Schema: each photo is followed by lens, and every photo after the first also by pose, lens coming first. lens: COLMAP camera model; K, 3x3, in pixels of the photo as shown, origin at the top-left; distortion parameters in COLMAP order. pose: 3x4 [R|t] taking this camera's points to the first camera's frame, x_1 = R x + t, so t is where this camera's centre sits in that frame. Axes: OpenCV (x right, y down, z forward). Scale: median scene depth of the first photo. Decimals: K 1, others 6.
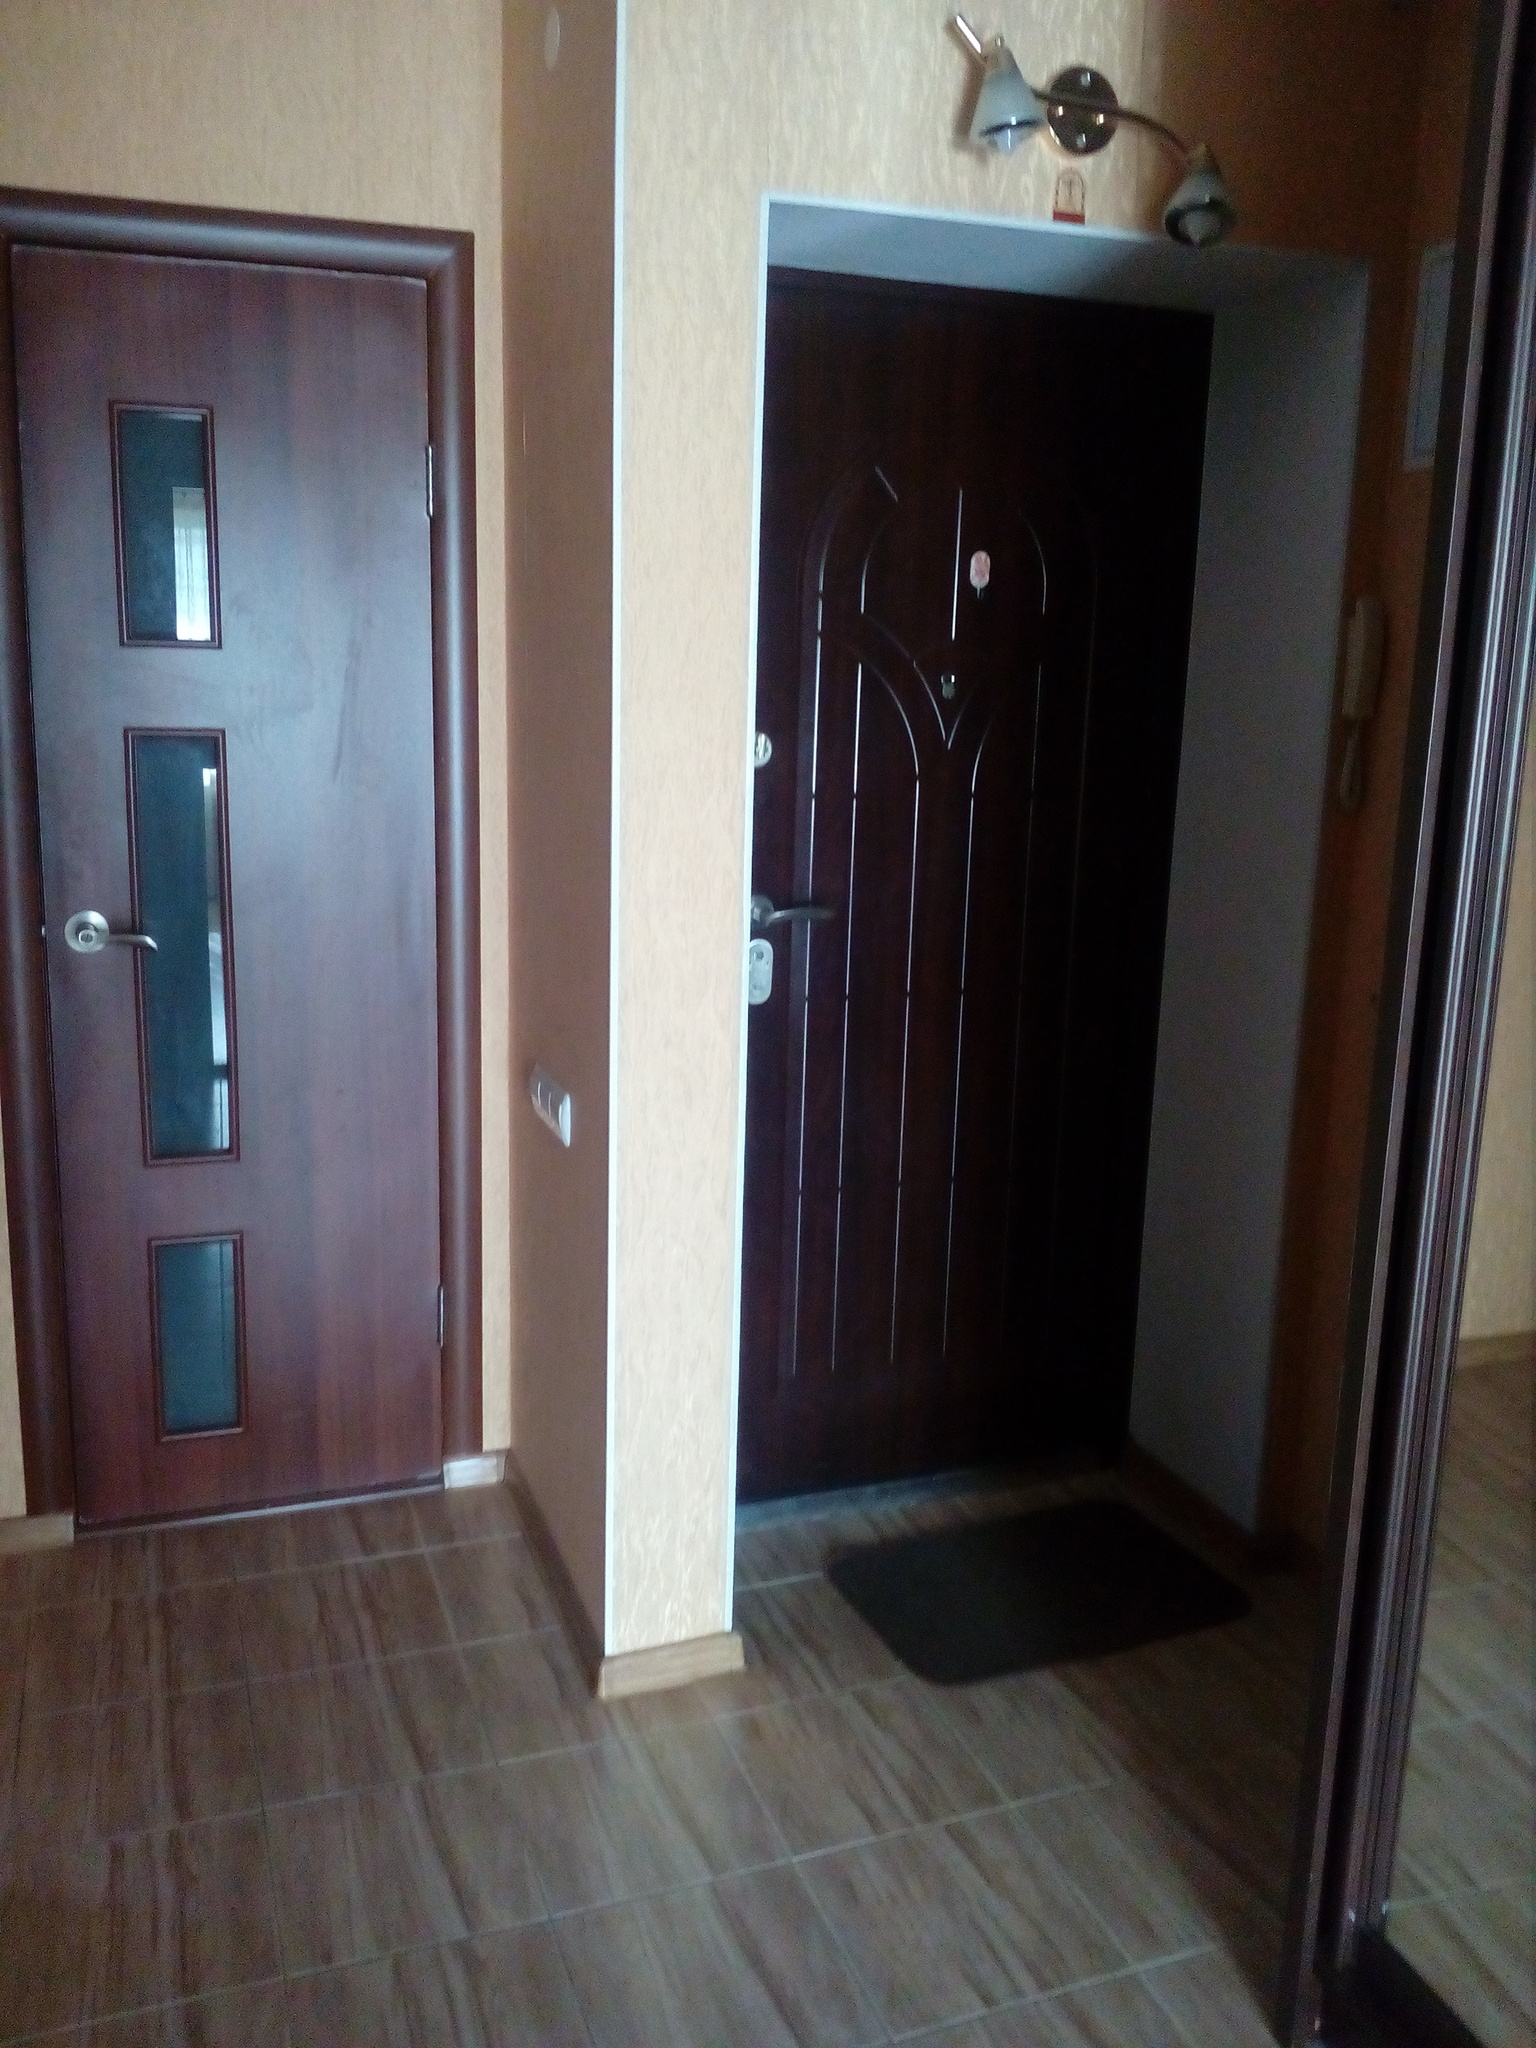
lens RADIAL K [[1723.0, 0, 760.7], [0, 1723.0, 1015.4], [0, 0, 1]] dist [0.032535, -0.048172]
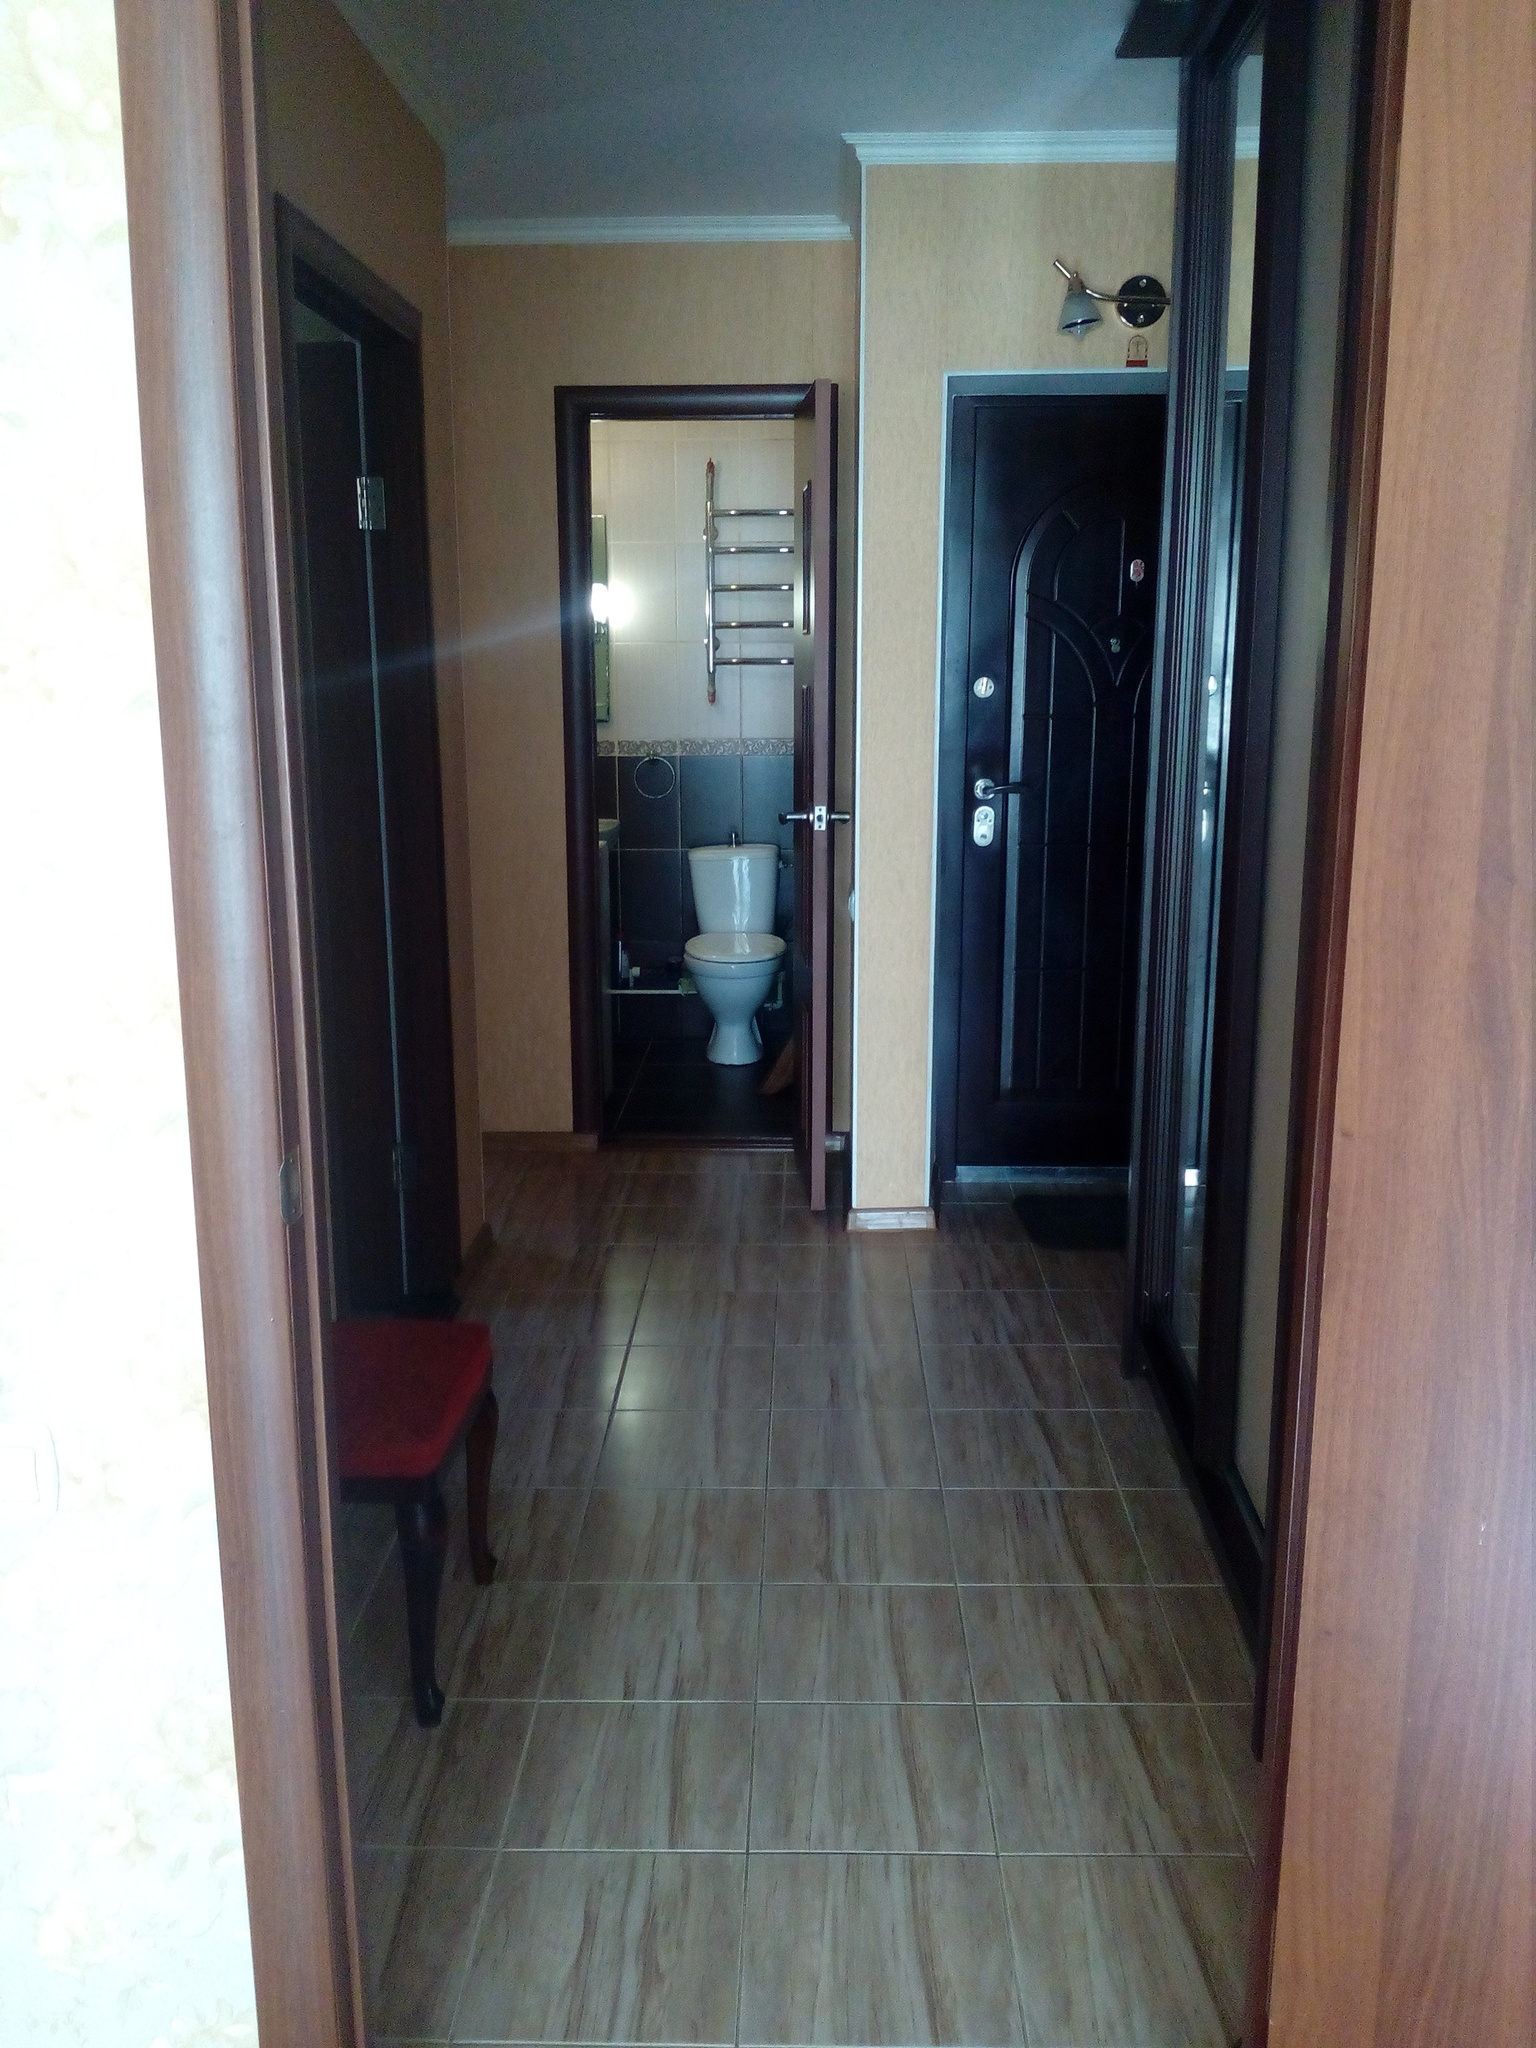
lens RADIAL K [[1723.0, 0, 769.1], [0, 1723.0, 1023.7], [0, 0, 1]] dist [0.032535, -0.048172]
pose [[0.929446, 0.052166, -0.365251, 0.495797], [-0.048621, 0.998638, 0.018902, 0.168122], [0.365740, 0.000191, 0.930717, -0.703175]]
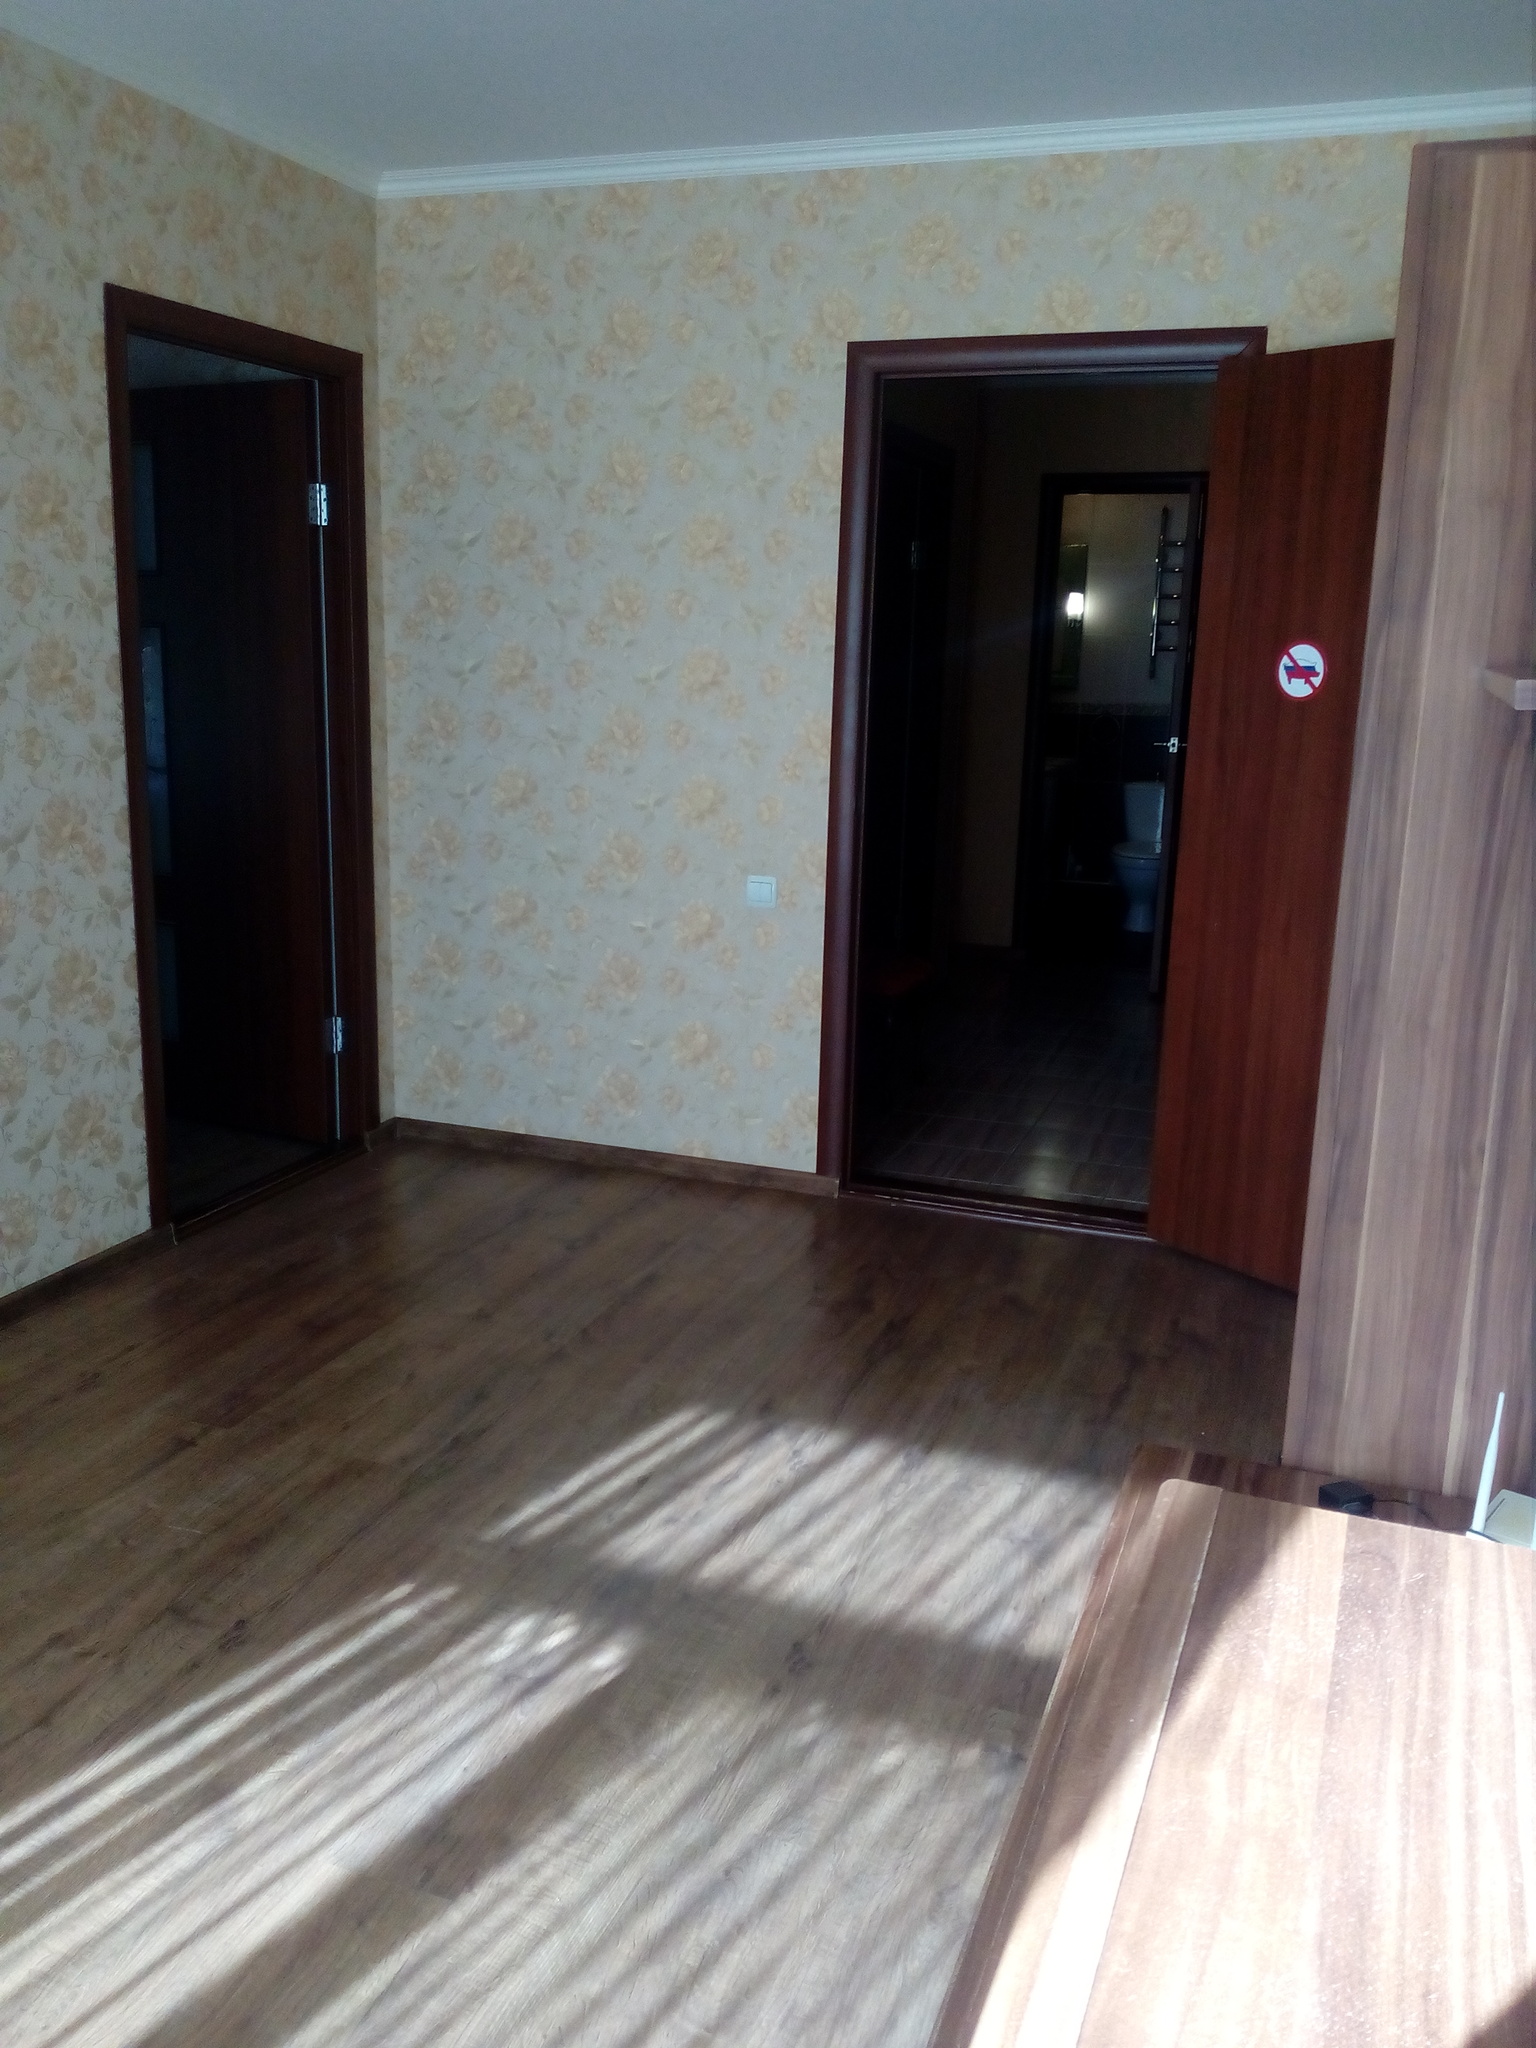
lens RADIAL K [[1723.0, 0, 765.0], [0, 1723.0, 1024.3], [0, 0, 1]] dist [0.032535, -0.048172]
pose [[0.778574, 0.138866, -0.611996, 0.934574], [-0.131682, 0.989650, 0.057034, 0.299891], [0.613582, 0.036184, 0.788802, -1.358127]]
